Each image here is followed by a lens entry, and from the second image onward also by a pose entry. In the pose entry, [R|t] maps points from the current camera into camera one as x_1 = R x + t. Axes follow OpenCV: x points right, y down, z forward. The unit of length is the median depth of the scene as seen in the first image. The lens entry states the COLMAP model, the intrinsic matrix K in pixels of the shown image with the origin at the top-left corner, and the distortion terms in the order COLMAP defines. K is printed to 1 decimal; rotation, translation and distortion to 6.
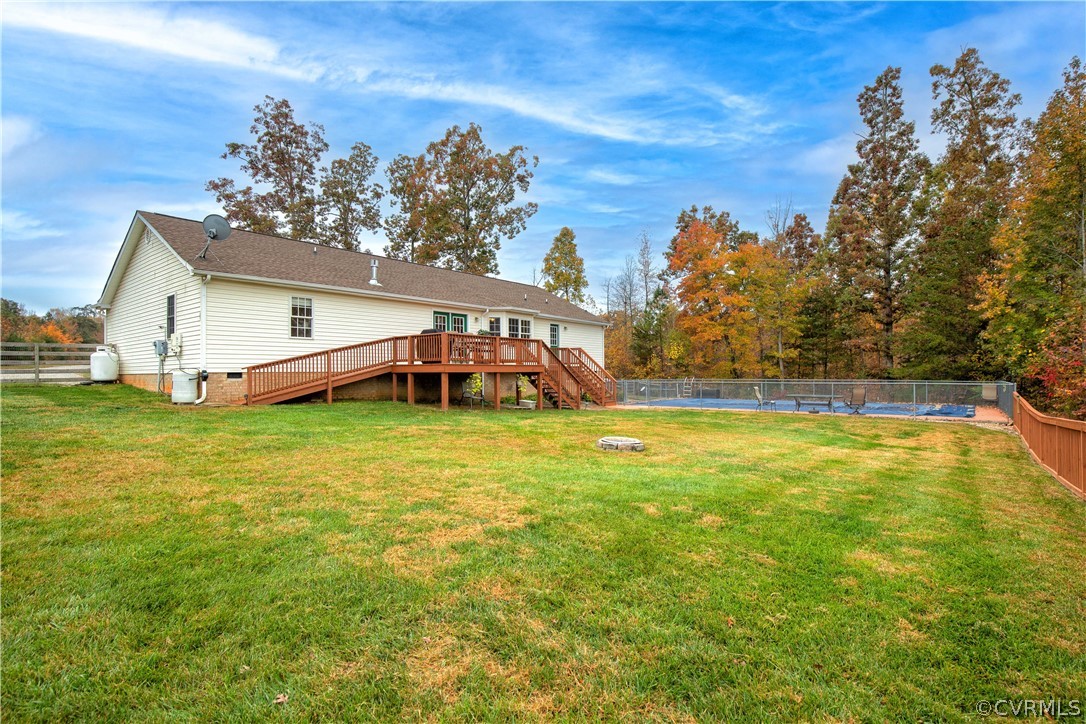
lens RADIAL K [[537.8, 0, 543.0], [0, 537.8, 362.0], [0, 0, 1]] dist [-0.000923, -0.000173]
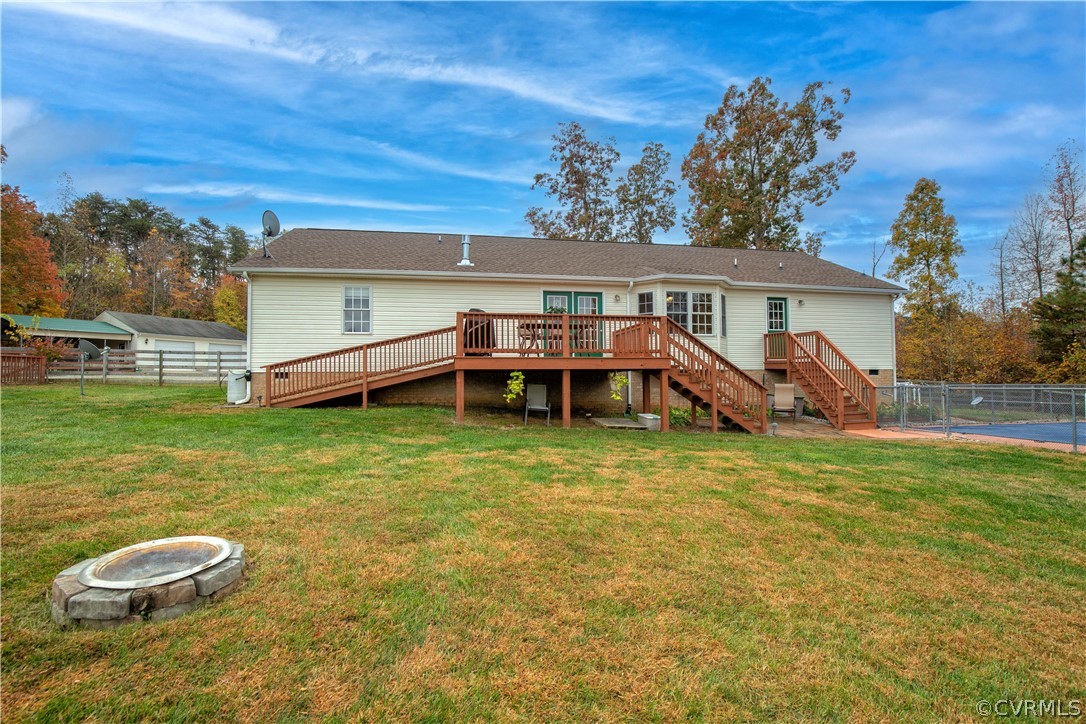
lens RADIAL K [[504.1, 0, 546.7], [0, 504.1, 365.4], [0, 0, 1]] dist [-0.020837, 0.001770]
pose [[0.765598, -0.019990, -0.643009, 0.104650], [0.015775, 0.999800, -0.012300, 0.007714], [0.643126, -0.000727, 0.765760, 0.191590]]
